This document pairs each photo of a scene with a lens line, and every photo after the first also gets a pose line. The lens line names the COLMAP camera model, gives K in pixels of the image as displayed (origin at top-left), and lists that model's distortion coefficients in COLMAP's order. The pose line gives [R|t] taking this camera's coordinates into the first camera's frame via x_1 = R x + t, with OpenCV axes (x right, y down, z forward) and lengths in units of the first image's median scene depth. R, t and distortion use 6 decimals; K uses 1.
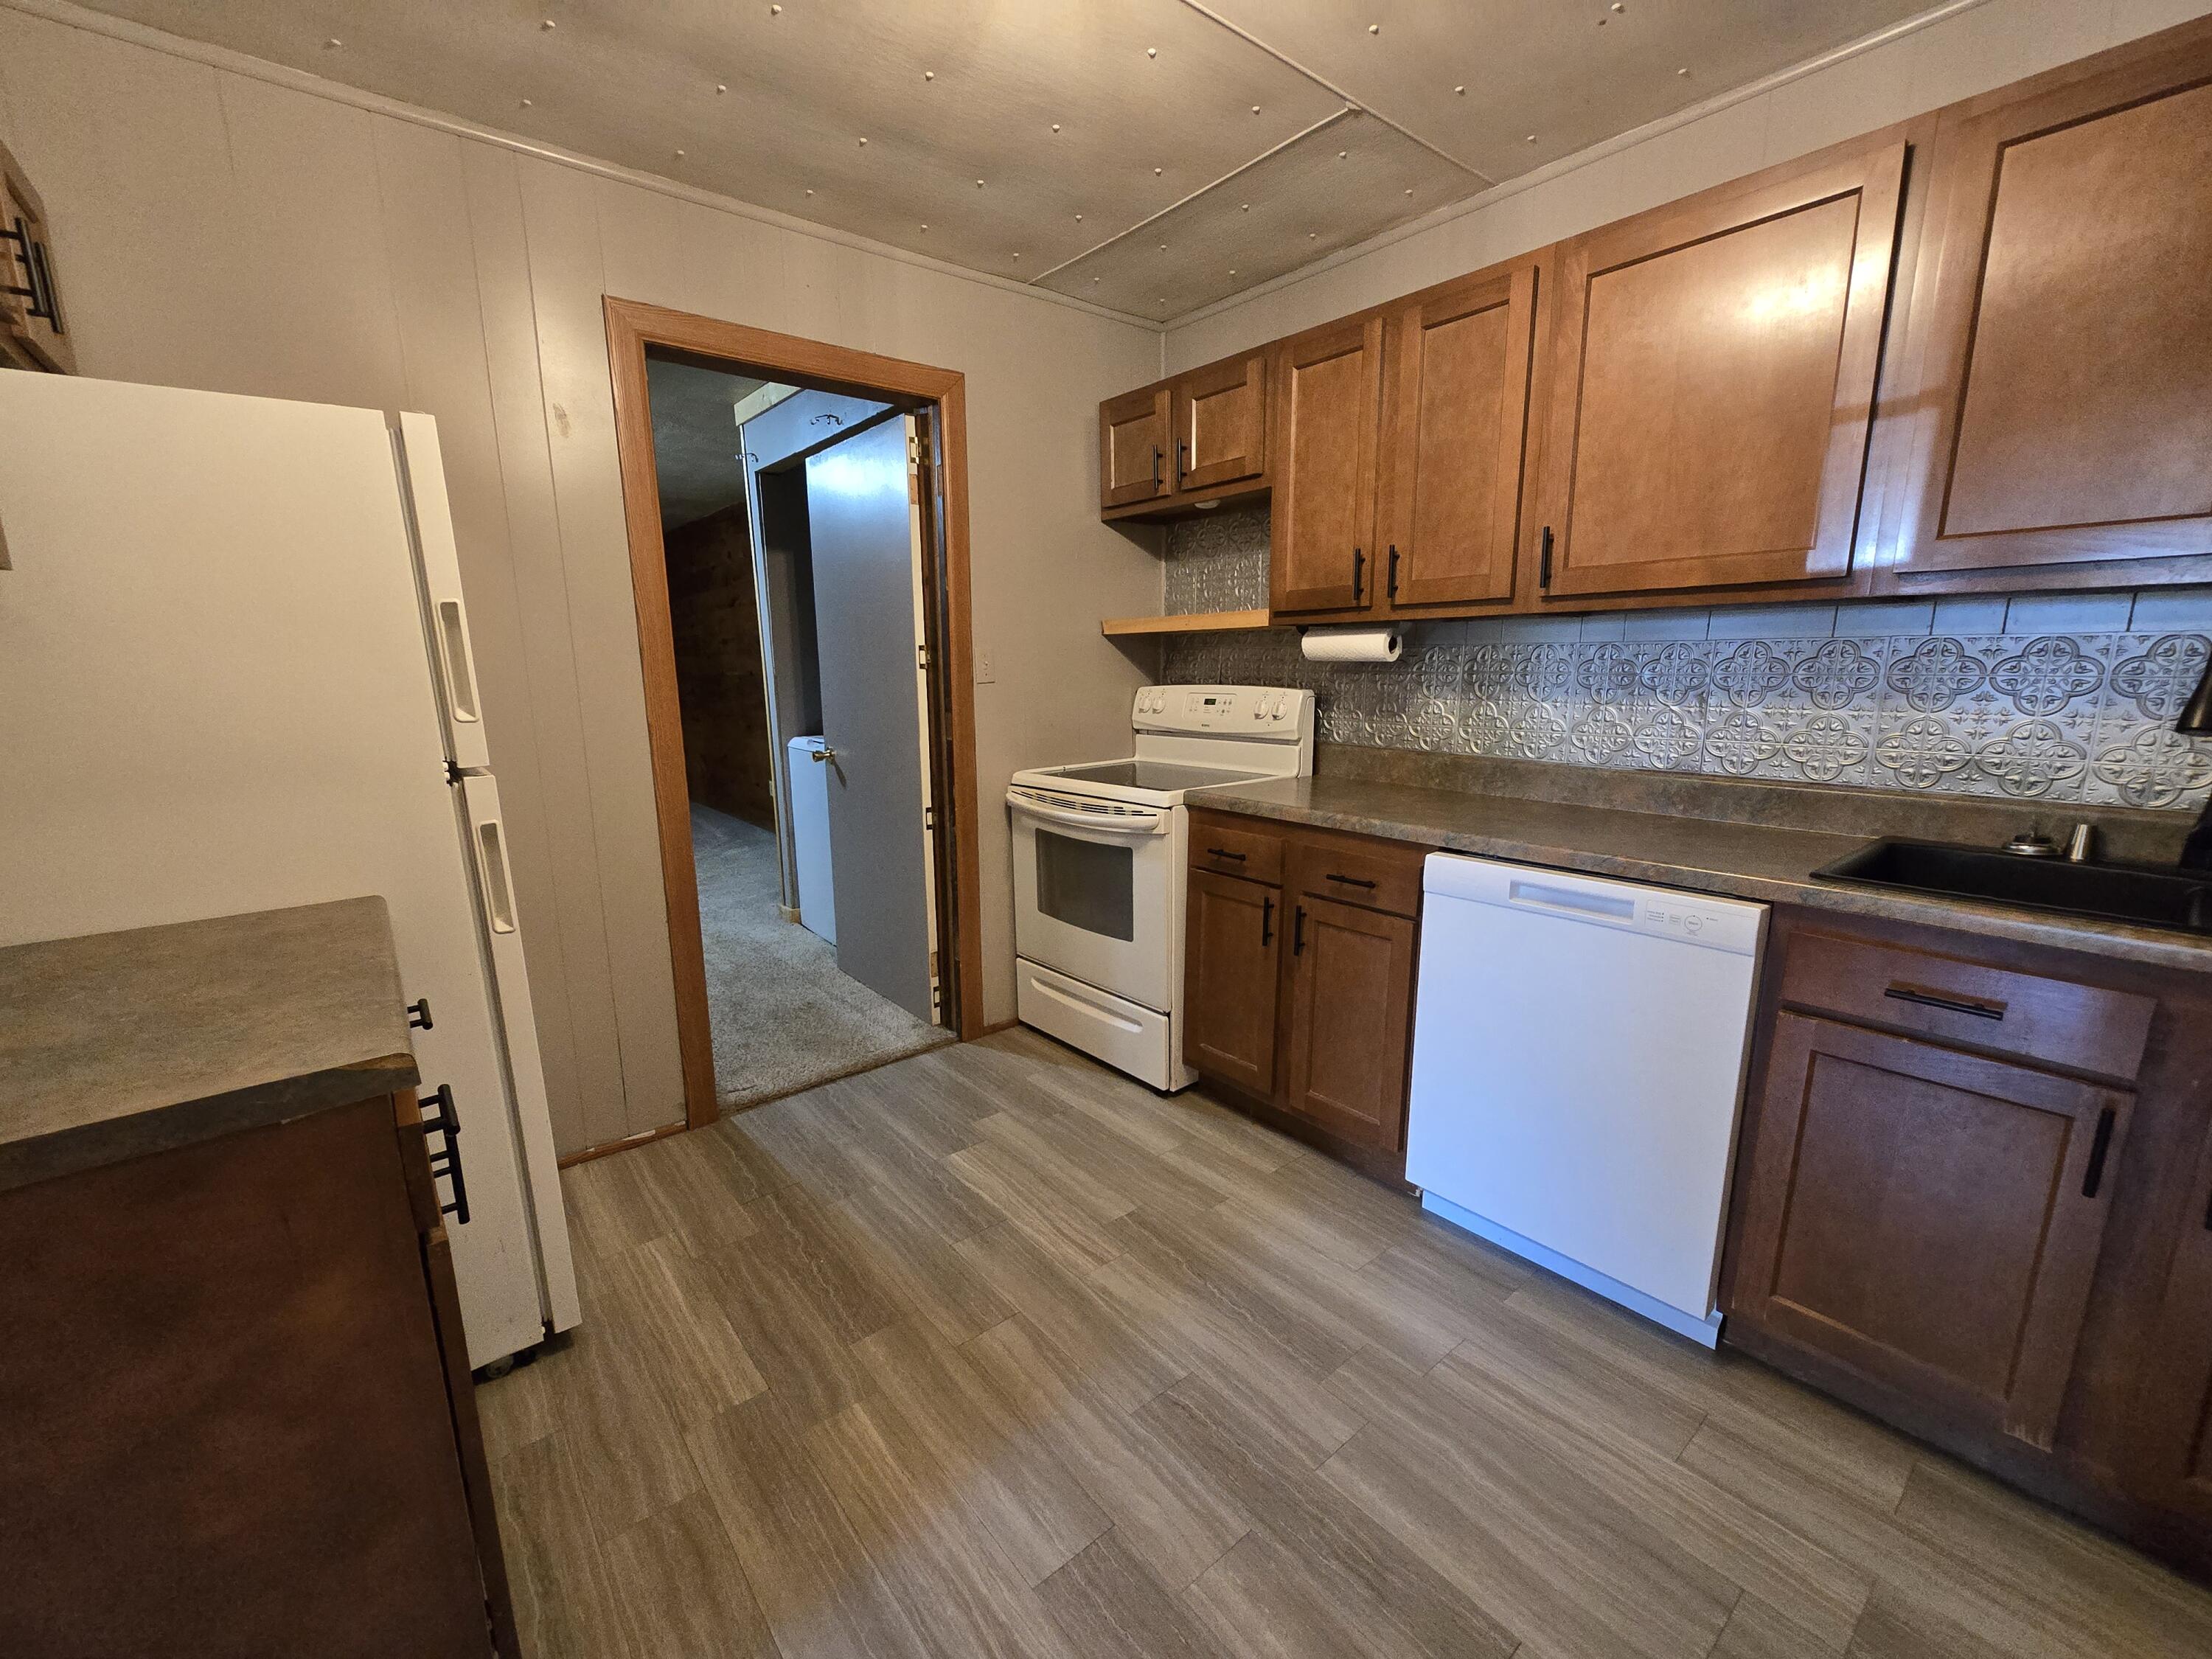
lens RADIAL K [[906.7, 0, 1098.9], [0, 906.7, 839.4], [0, 0, 1]] dist [-0.002446, 0.000100]
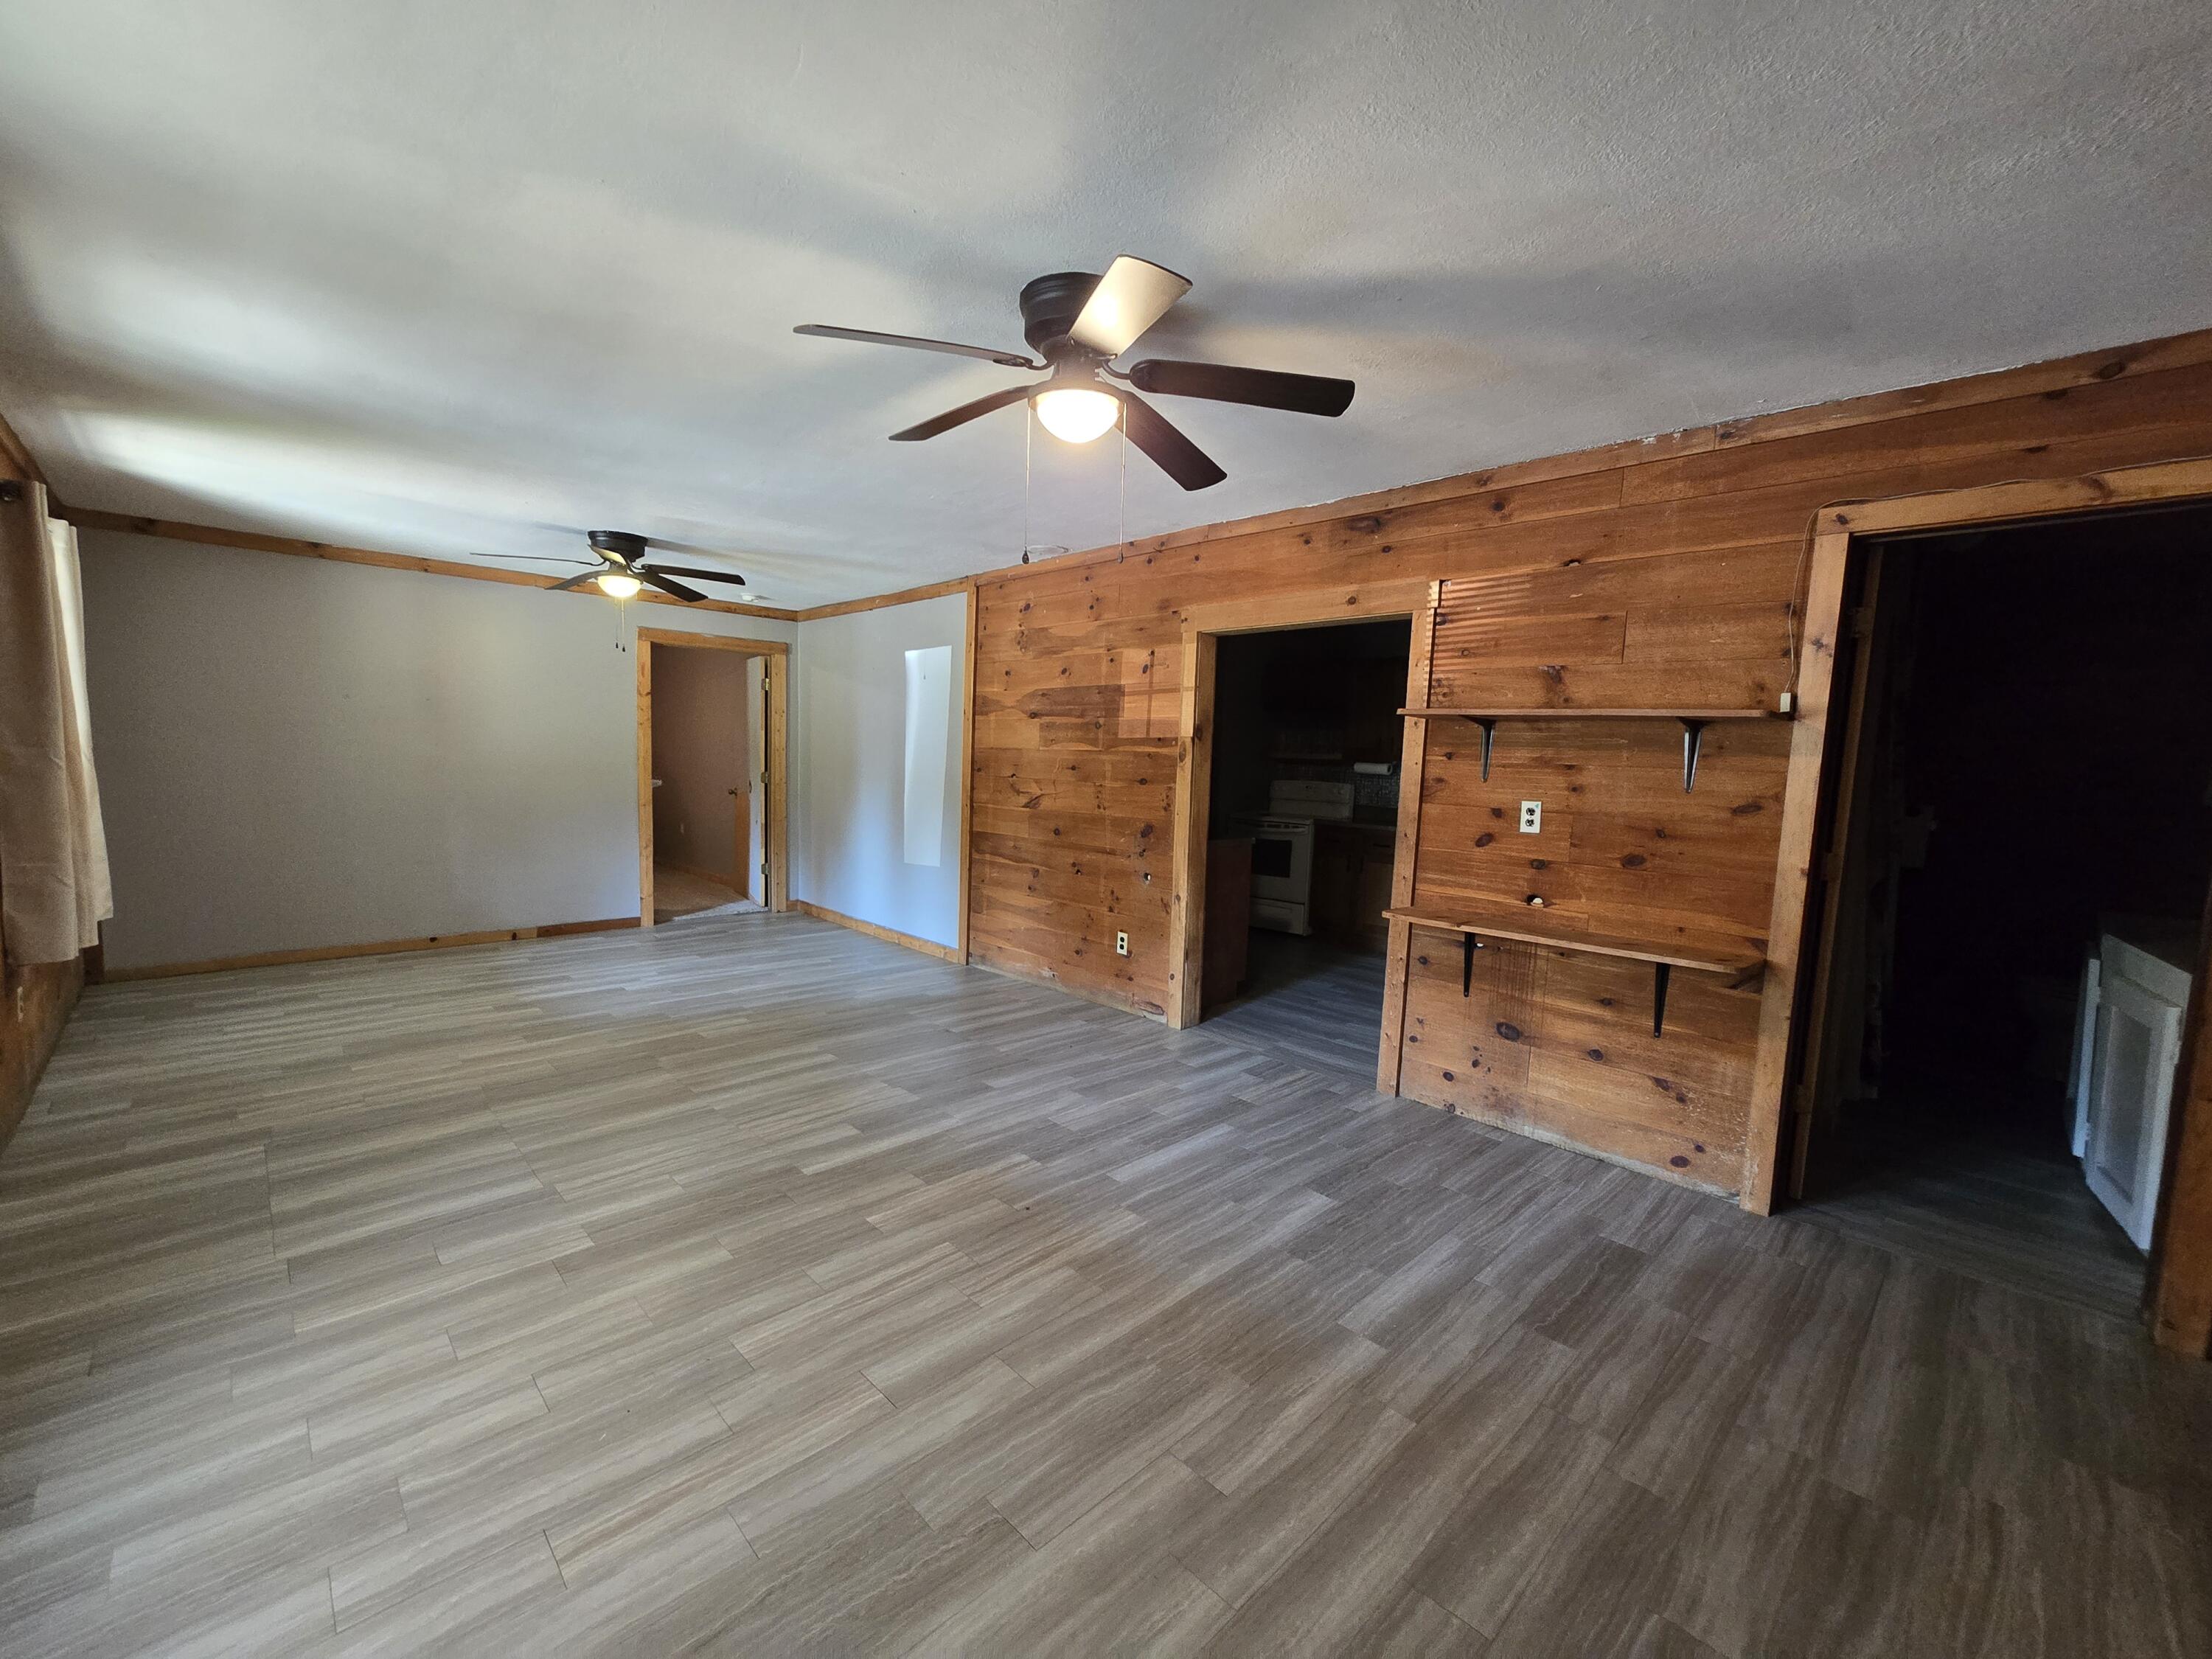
lens RADIAL K [[902.0, 0, 1103.2], [0, 902.0, 842.3], [0, 0, 1]] dist [-0.002429, -0.000056]
pose [[0.995395, 0.037187, 0.088354, -0.863560], [-0.028562, 0.994879, -0.096952, 0.332723], [-0.091507, 0.093982, 0.991360, -1.806297]]
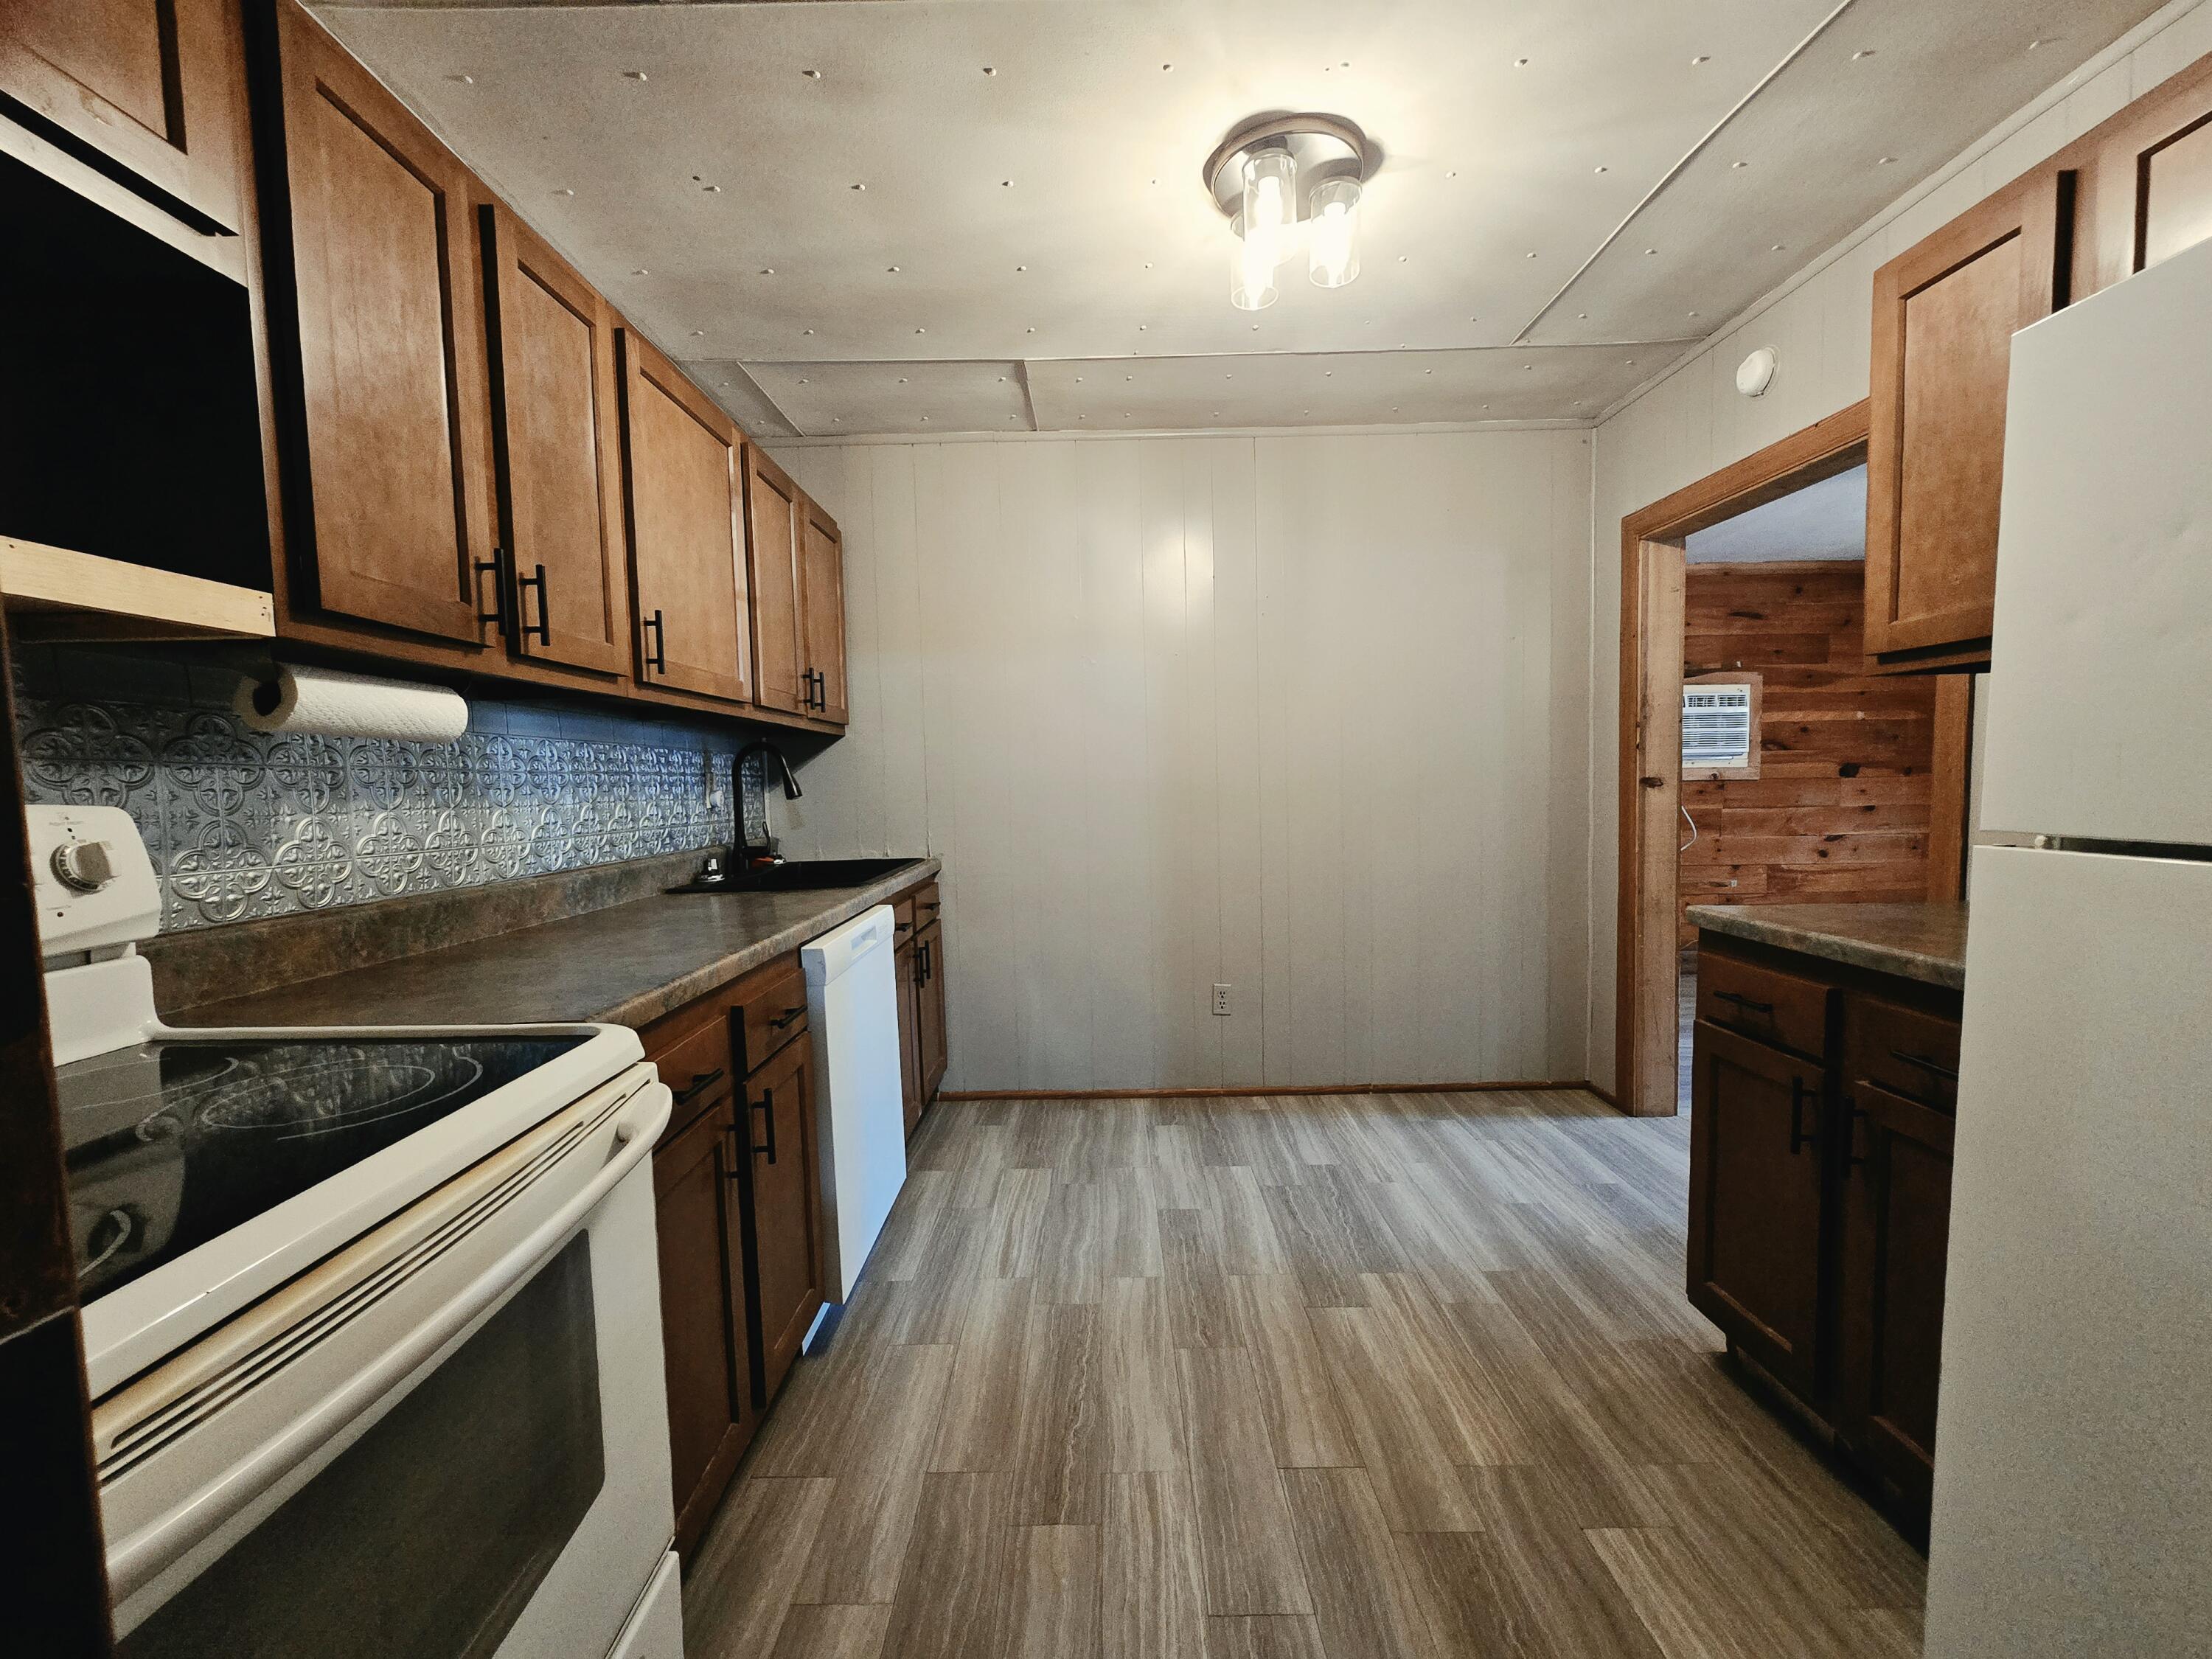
lens RADIAL K [[906.7, 0, 1098.9], [0, 906.7, 839.4], [0, 0, 1]] dist [-0.002446, 0.000100]
pose [[-0.770451, -0.016421, 0.637288, -0.397341], [0.149868, 0.966986, 0.206099, -0.208713], [-0.619633, 0.254298, -0.742555, 1.278054]]
